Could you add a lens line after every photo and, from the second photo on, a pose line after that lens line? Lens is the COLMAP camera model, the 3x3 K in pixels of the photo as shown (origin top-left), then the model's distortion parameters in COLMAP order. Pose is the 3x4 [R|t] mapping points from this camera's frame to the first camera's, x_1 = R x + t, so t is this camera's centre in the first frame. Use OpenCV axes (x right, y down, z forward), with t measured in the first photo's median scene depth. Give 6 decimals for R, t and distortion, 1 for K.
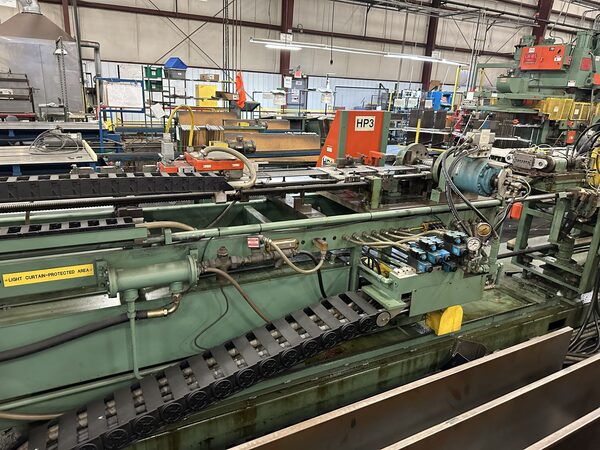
lens RADIAL K [[419.3, 0, 300.9], [0, 419.3, 229.0], [0, 0, 1]] dist [0.035701, -0.040162]
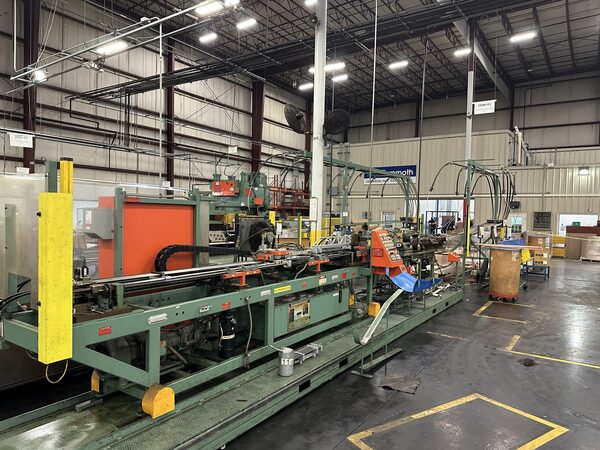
lens RADIAL K [[419.3, 0, 301.2], [0, 419.3, 228.5], [0, 0, 1]] dist [0.035701, -0.040162]
pose [[0.882076, -0.044843, 0.468968, 0.107185], [0.168637, 0.959553, -0.225433, 0.117204], [-0.439890, 0.277934, 0.853961, -0.363587]]
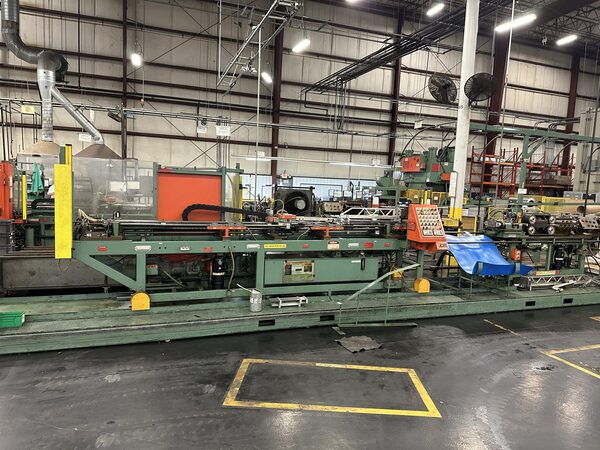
lens RADIAL K [[419.3, 0, 300.0], [0, 419.3, 229.8], [0, 0, 1]] dist [0.035701, -0.040162]
pose [[0.990587, 0.003802, -0.136831, 0.384000], [-0.033629, 0.975737, -0.216346, 0.167154], [0.132688, 0.218912, 0.966681, -0.468796]]
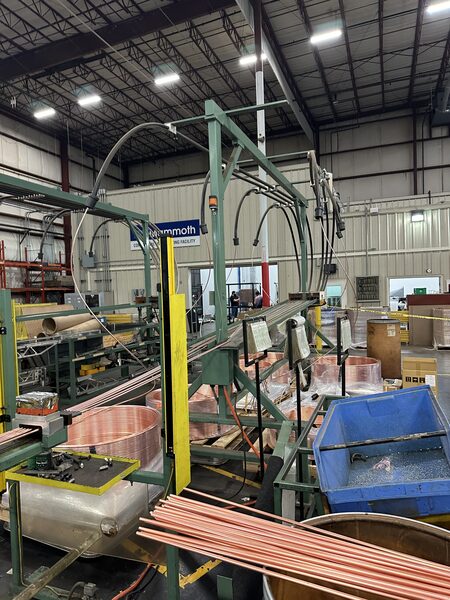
lens RADIAL K [[419.3, 0, 228.4], [0, 419.3, 295.9], [0, 0, 1]] dist [0.035701, -0.040162]
pose [[0.741996, -0.081237, 0.665464, 0.805356], [0.277128, 0.941019, -0.194123, -0.018636], [-0.610445, 0.328457, 0.720745, 0.136946]]
